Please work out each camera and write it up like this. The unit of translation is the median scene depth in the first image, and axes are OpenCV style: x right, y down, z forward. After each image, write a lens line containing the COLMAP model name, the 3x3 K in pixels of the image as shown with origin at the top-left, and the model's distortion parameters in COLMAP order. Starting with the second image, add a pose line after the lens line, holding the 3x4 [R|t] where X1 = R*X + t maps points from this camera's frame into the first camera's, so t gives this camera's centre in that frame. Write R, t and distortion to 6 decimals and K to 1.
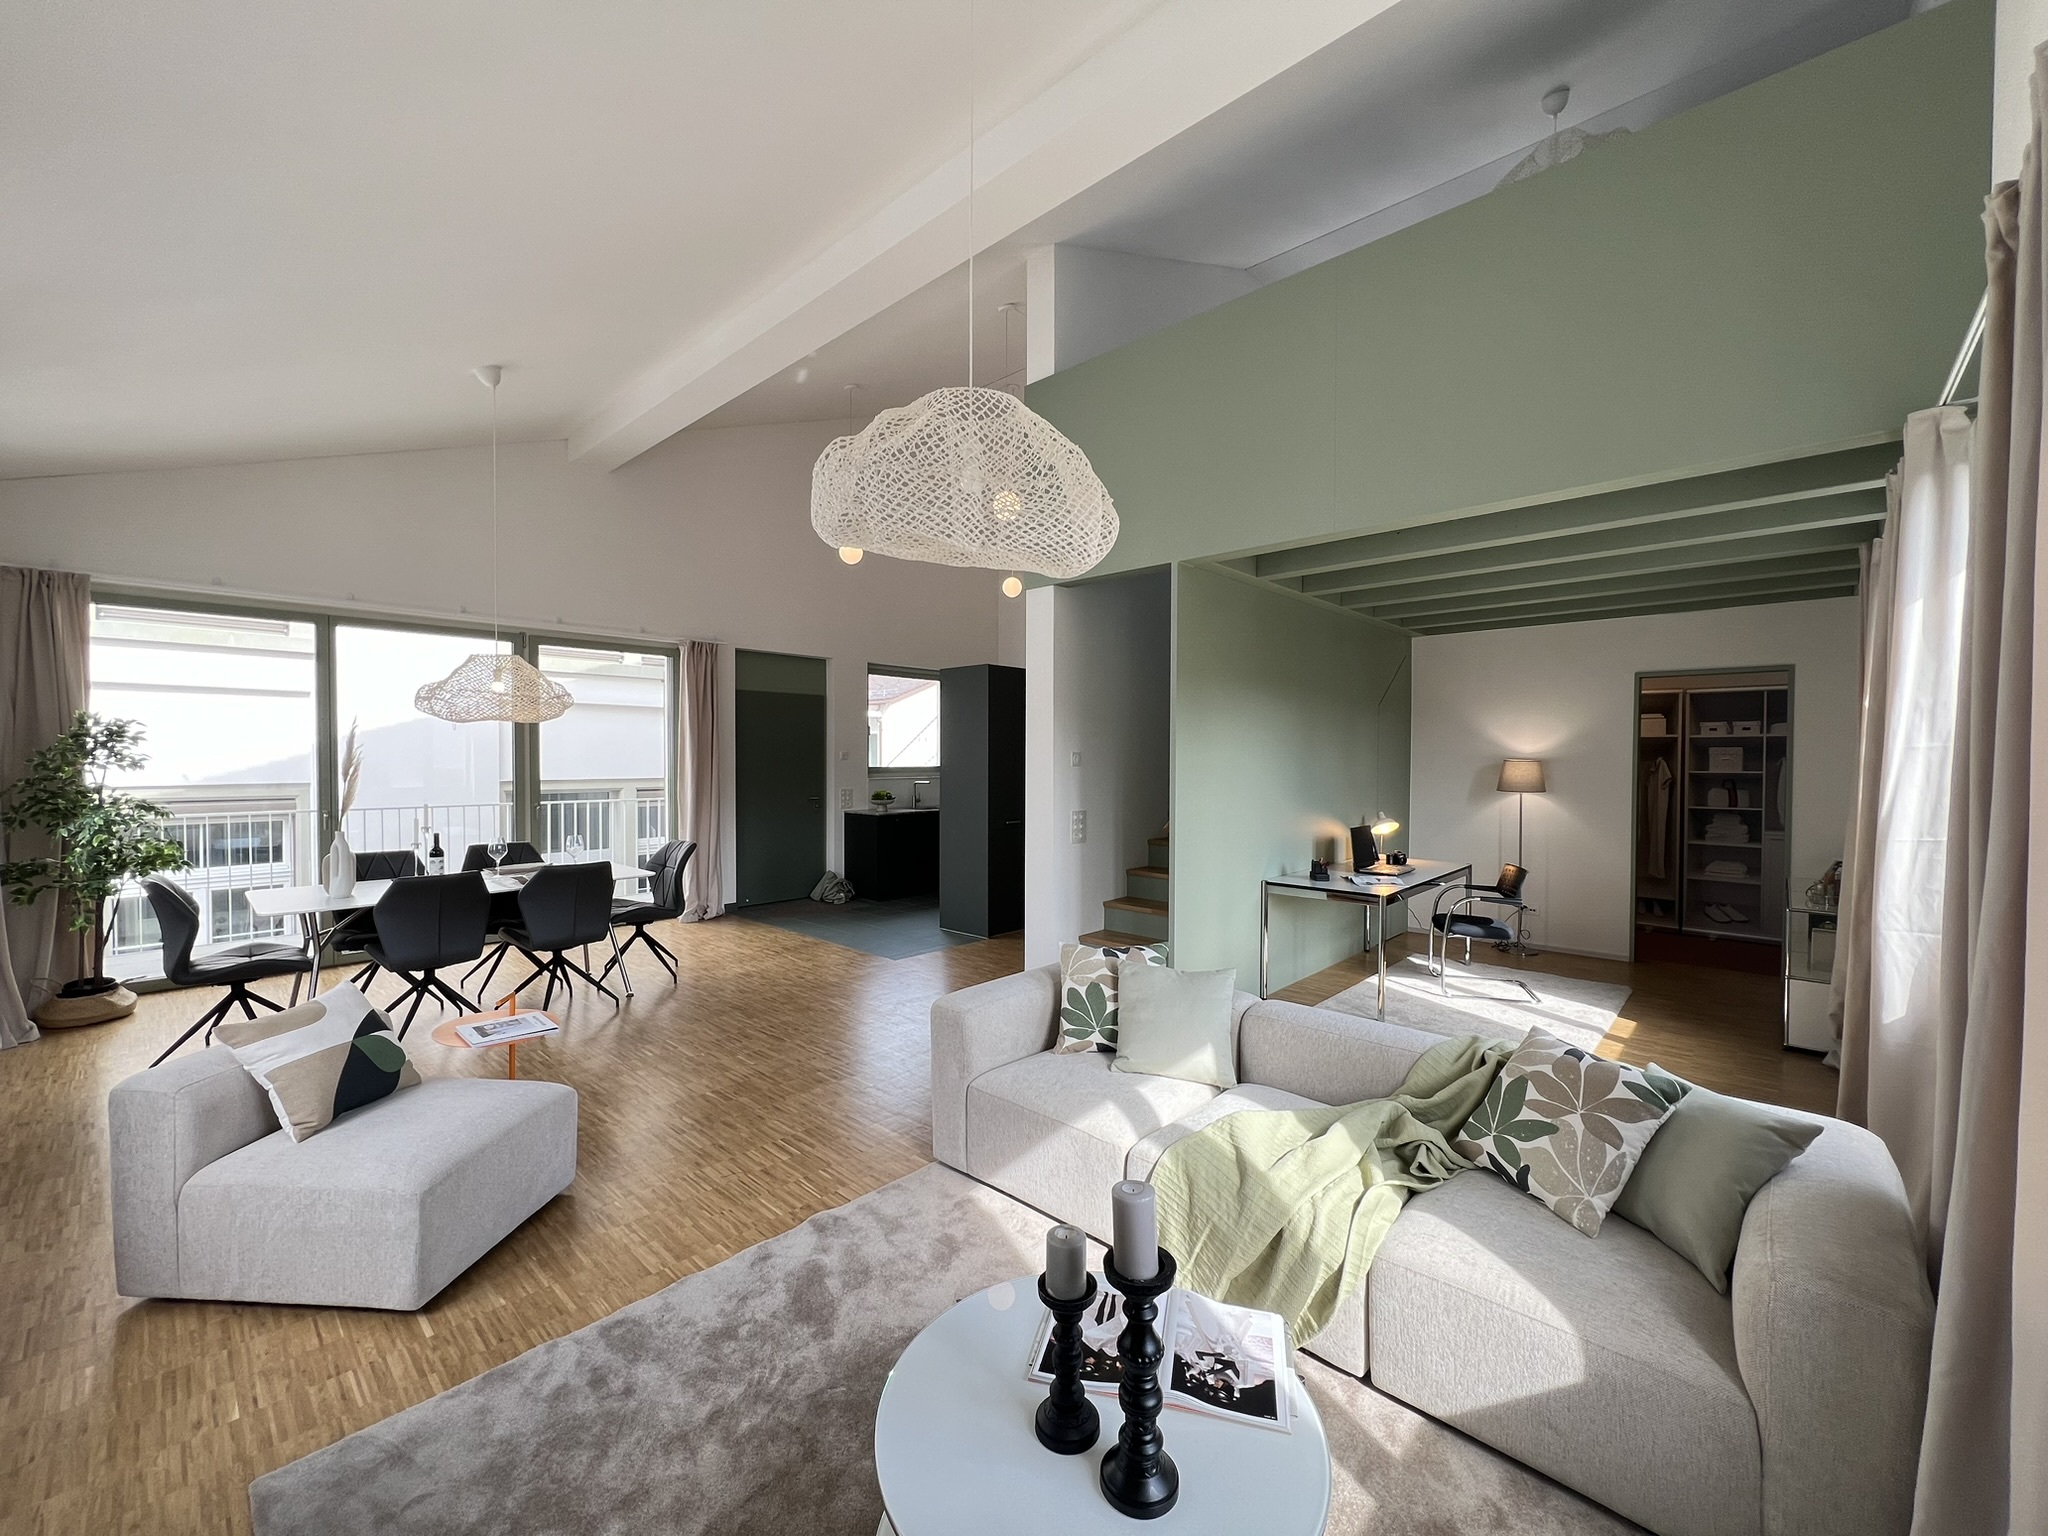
lens RADIAL K [[819.6, 0, 1024.4], [0, 819.6, 779.9], [0, 0, 1]] dist [0.004234, 0.000343]
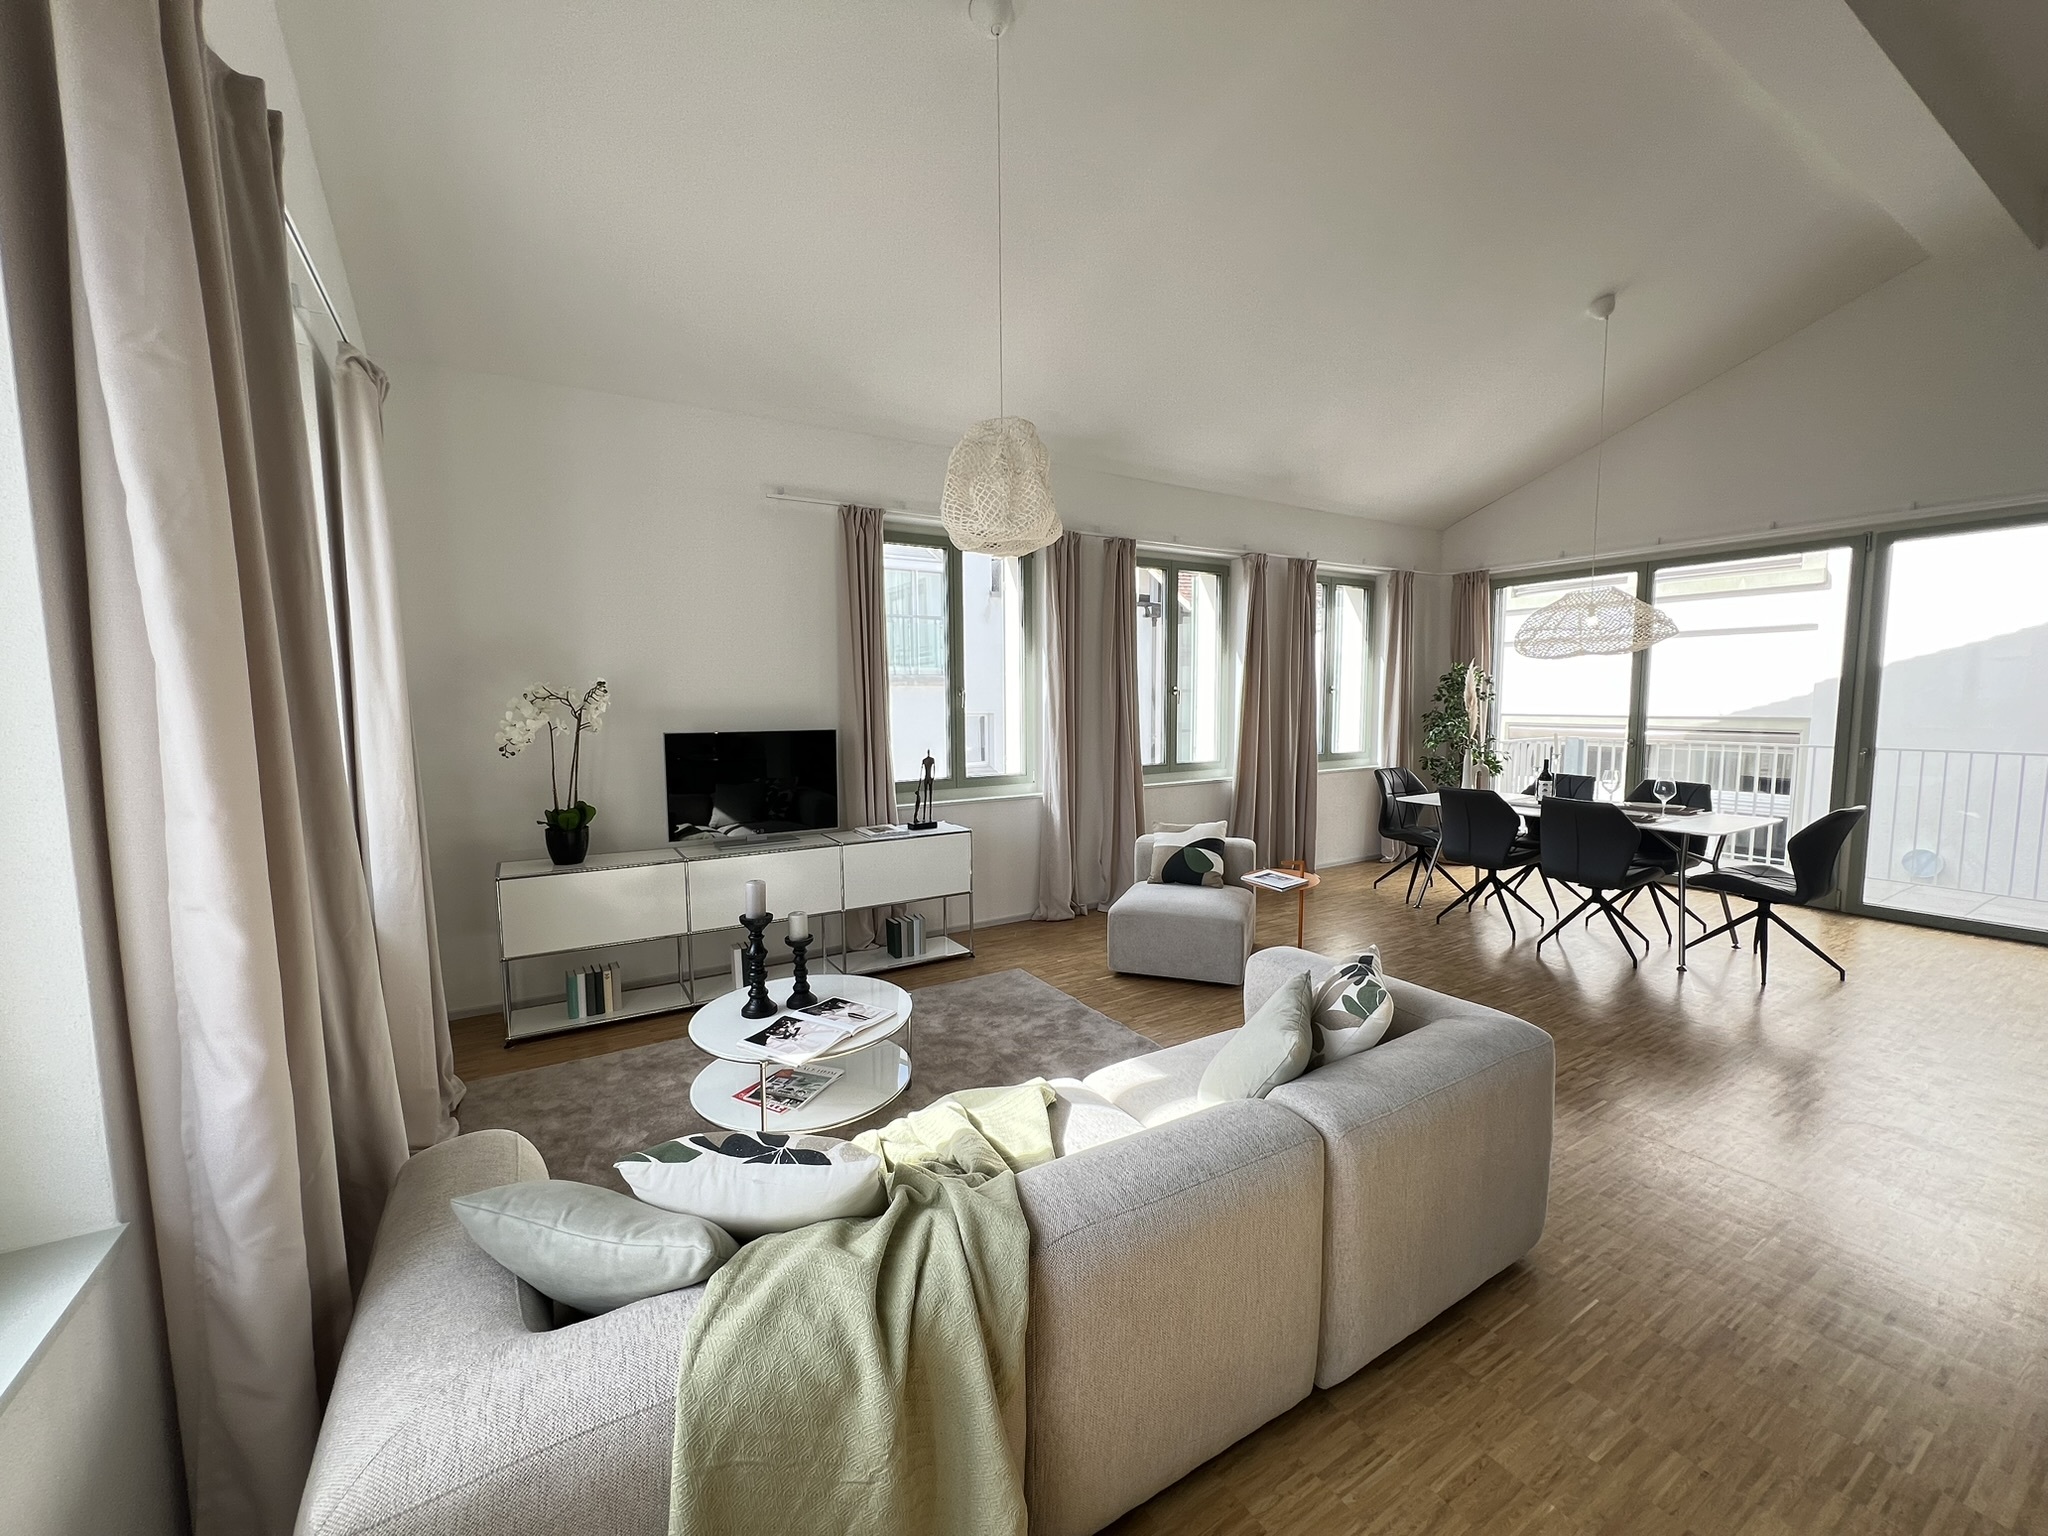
lens RADIAL K [[819.6, 0, 1030.6], [0, 819.6, 774.4], [0, 0, 1]] dist [0.004234, 0.000343]
pose [[-0.268366, 0.091729, -0.958940, 0.465443], [-0.018897, 0.994763, 0.100444, -0.012646], [0.963132, 0.045077, -0.265227, 0.516309]]
